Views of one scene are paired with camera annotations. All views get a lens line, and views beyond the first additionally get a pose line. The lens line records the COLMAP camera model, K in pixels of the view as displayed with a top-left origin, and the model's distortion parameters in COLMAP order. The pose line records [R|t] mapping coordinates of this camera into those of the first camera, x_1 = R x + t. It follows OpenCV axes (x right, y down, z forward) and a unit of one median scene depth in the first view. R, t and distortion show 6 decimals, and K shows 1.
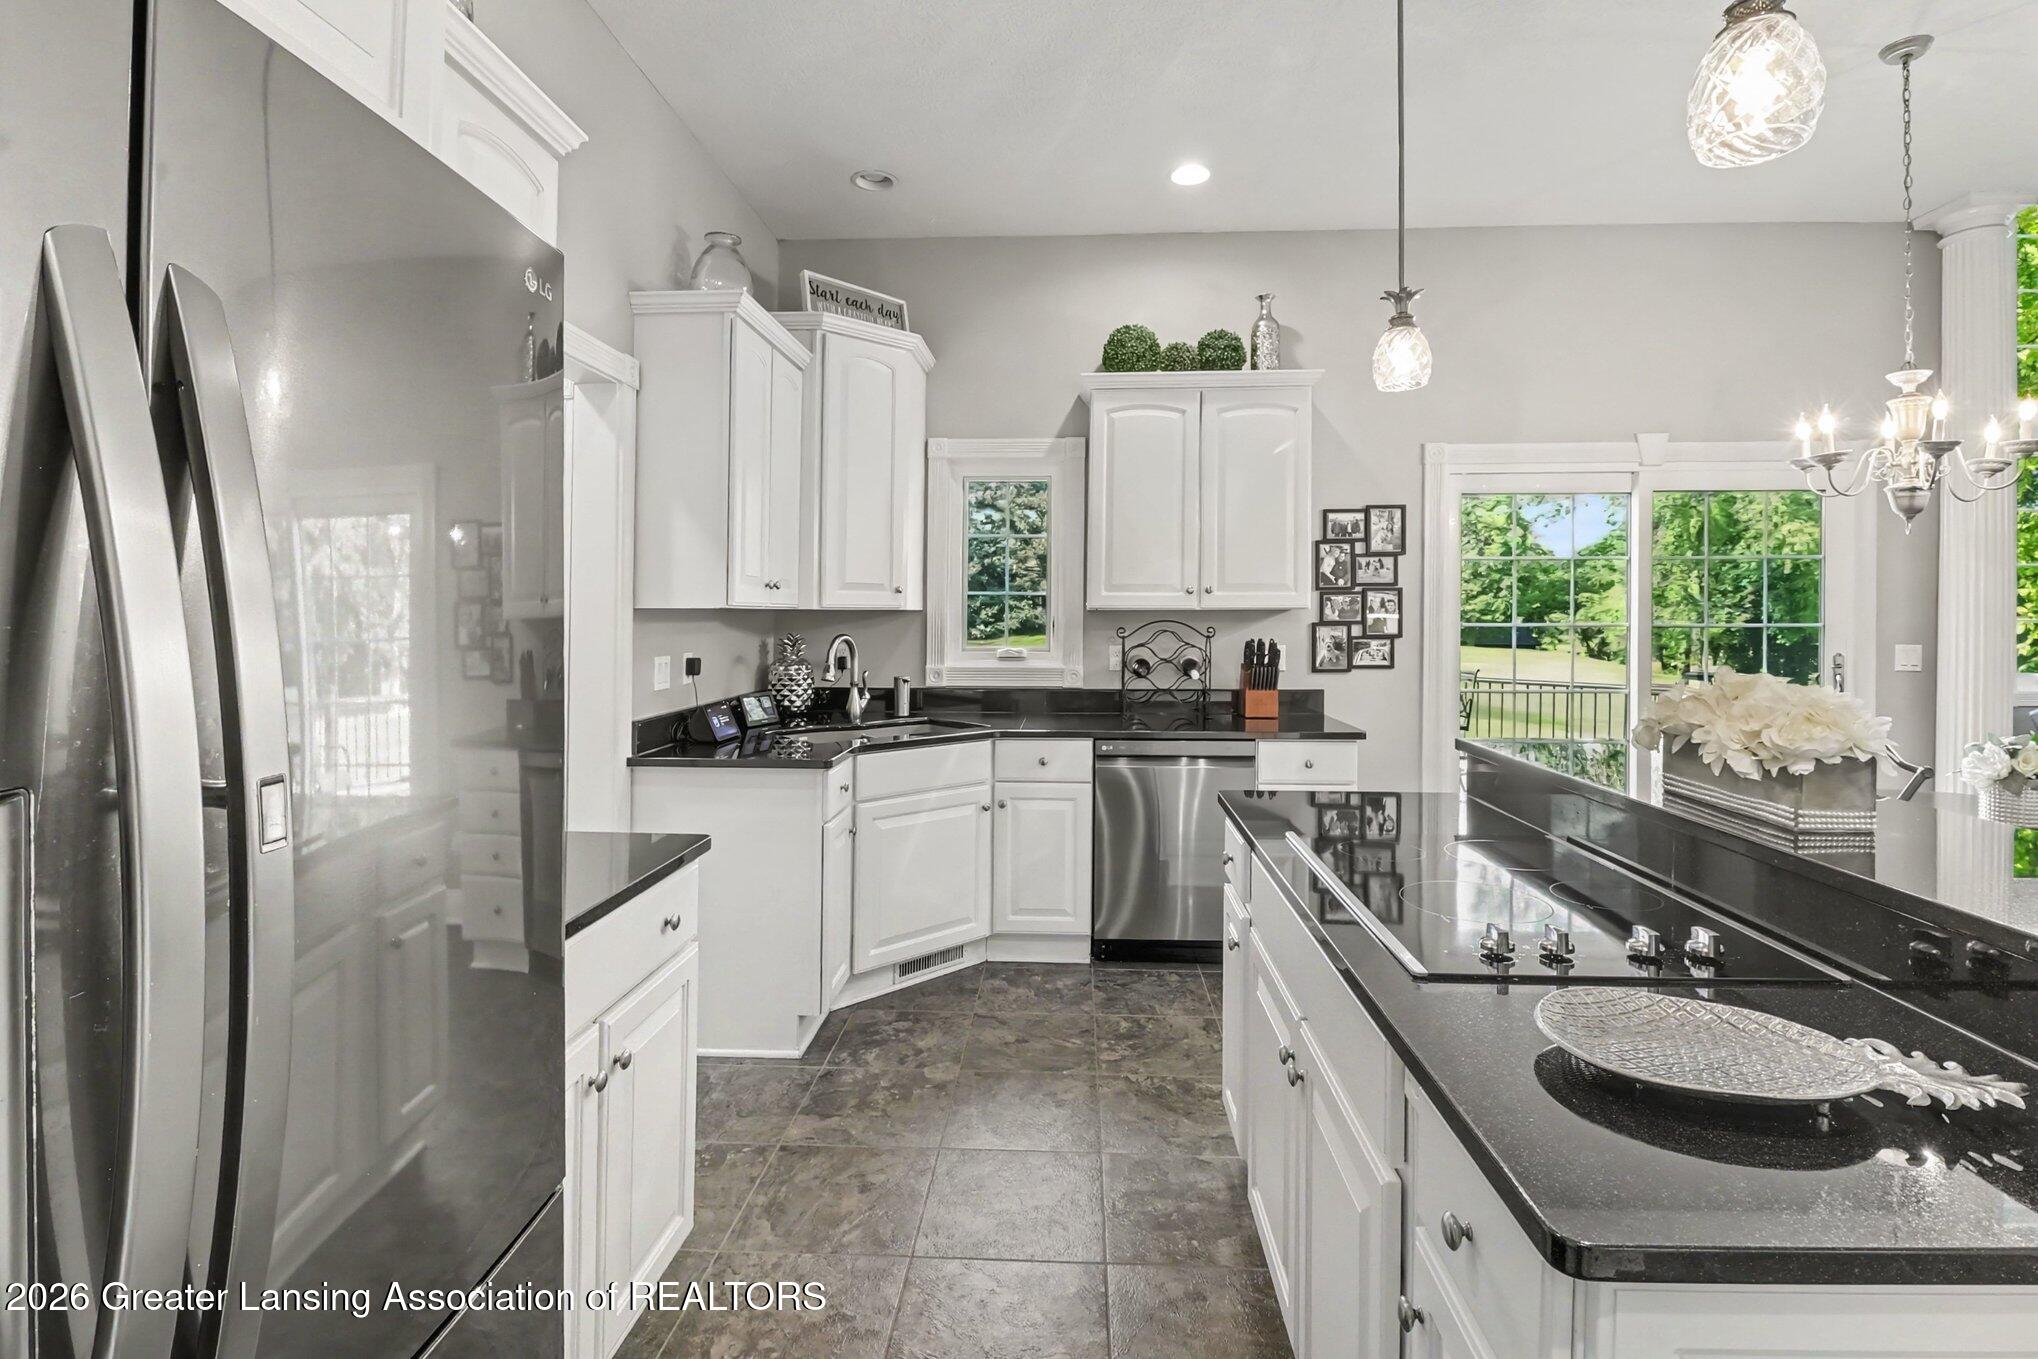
lens RADIAL K [[954.2, 0, 1048.4], [0, 954.2, 610.5], [0, 0, 1]] dist [-0.015858, -0.002951]
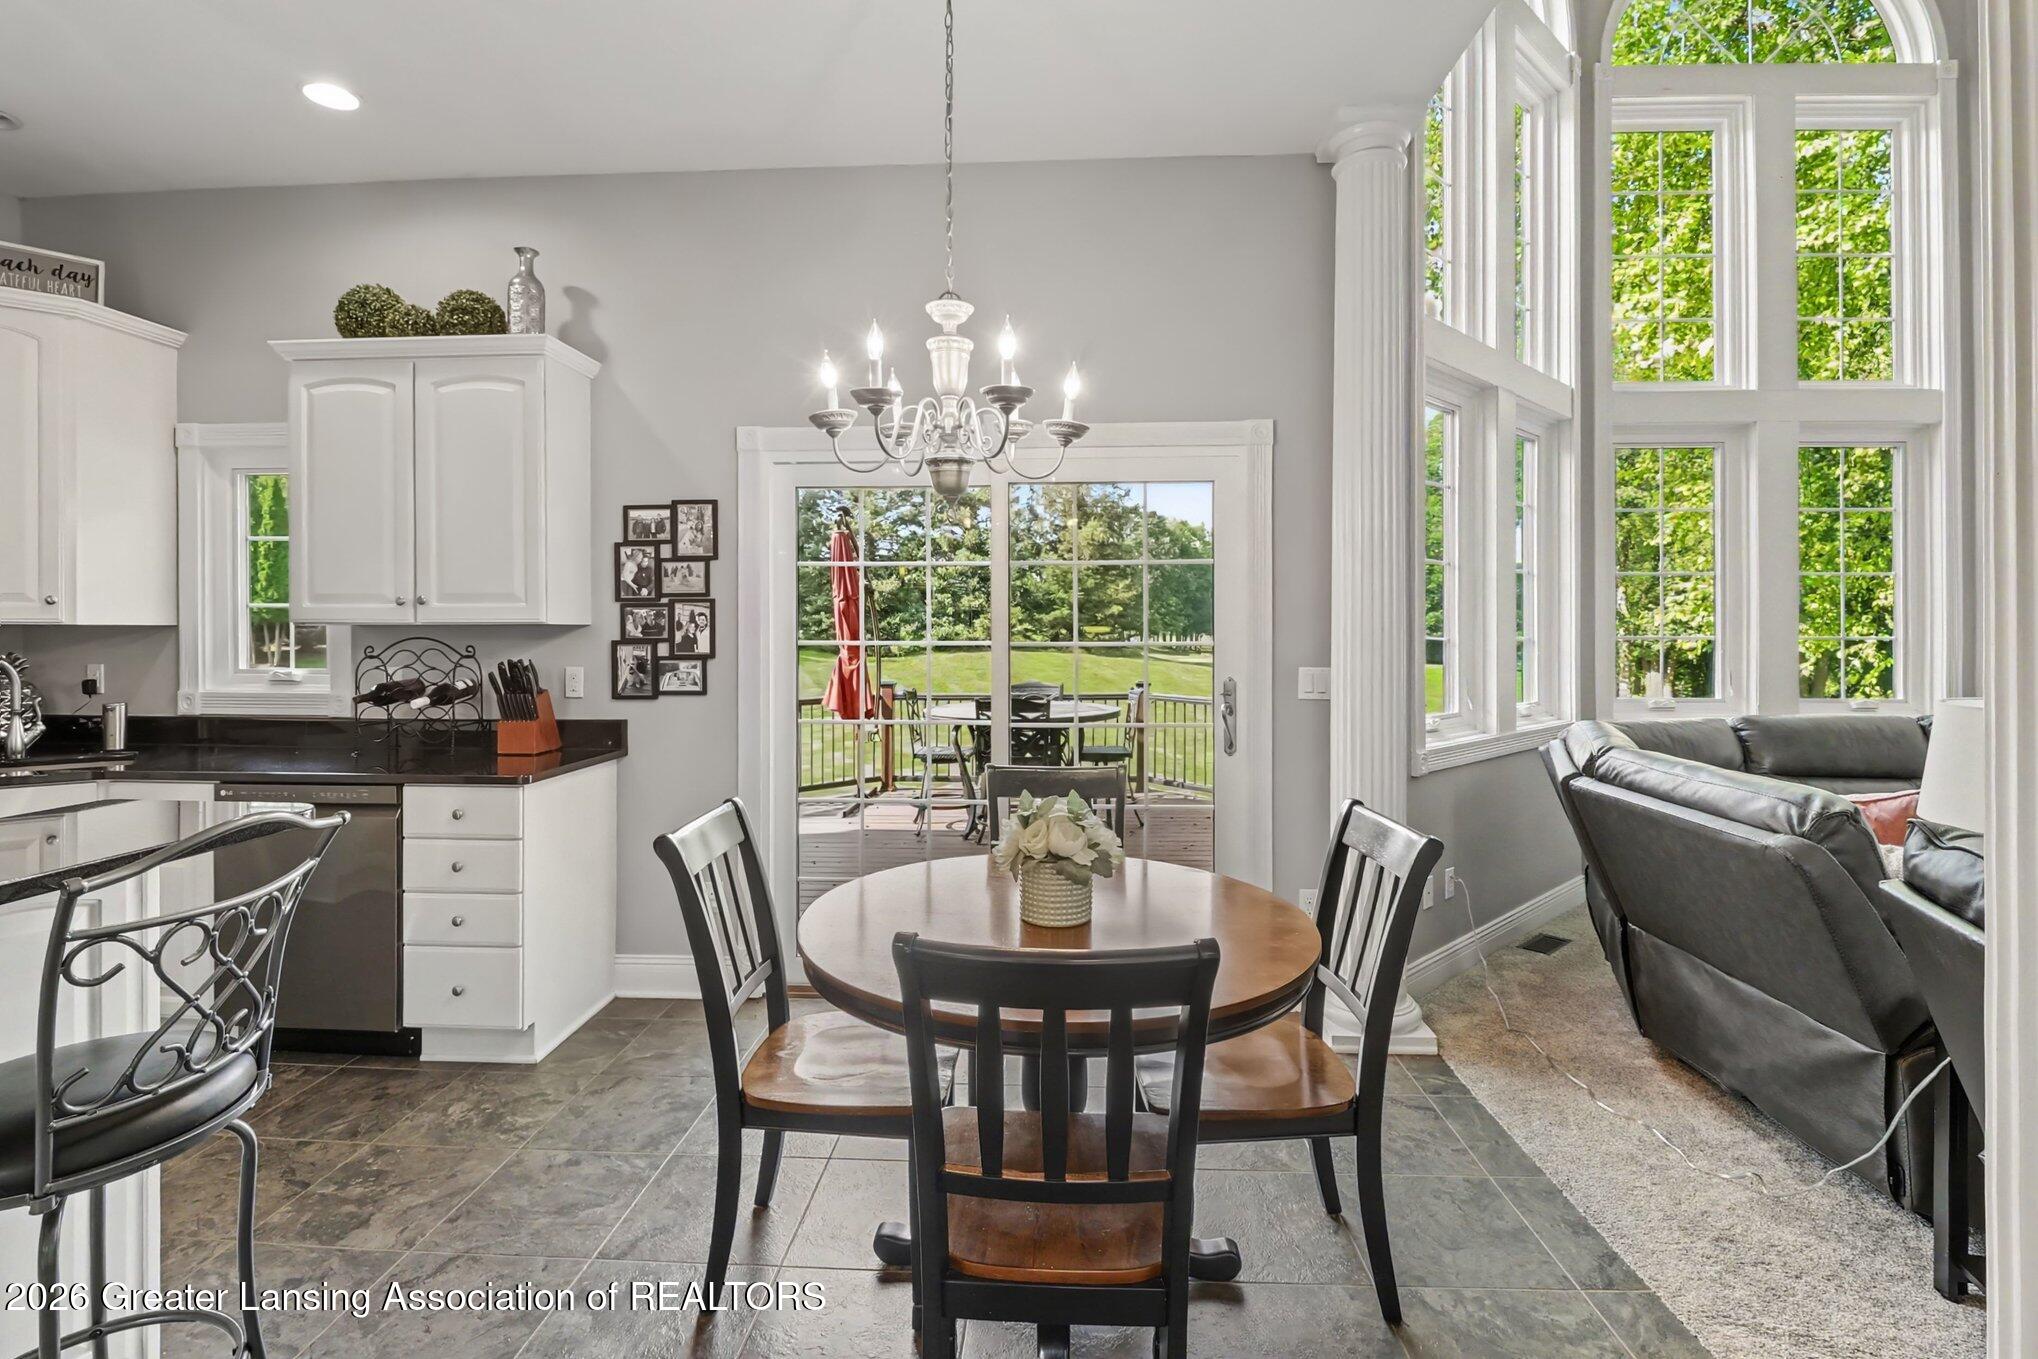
lens RADIAL K [[954.2, 0, 1018.9], [0, 954.2, 620.1], [0, 0, 1]] dist [-0.015858, -0.002951]
pose [[0.999981, 0.000408, -0.006084, 0.642689], [-0.000456, 0.999969, -0.007868, 0.001353], [0.006080, 0.007871, 0.999951, 0.166110]]
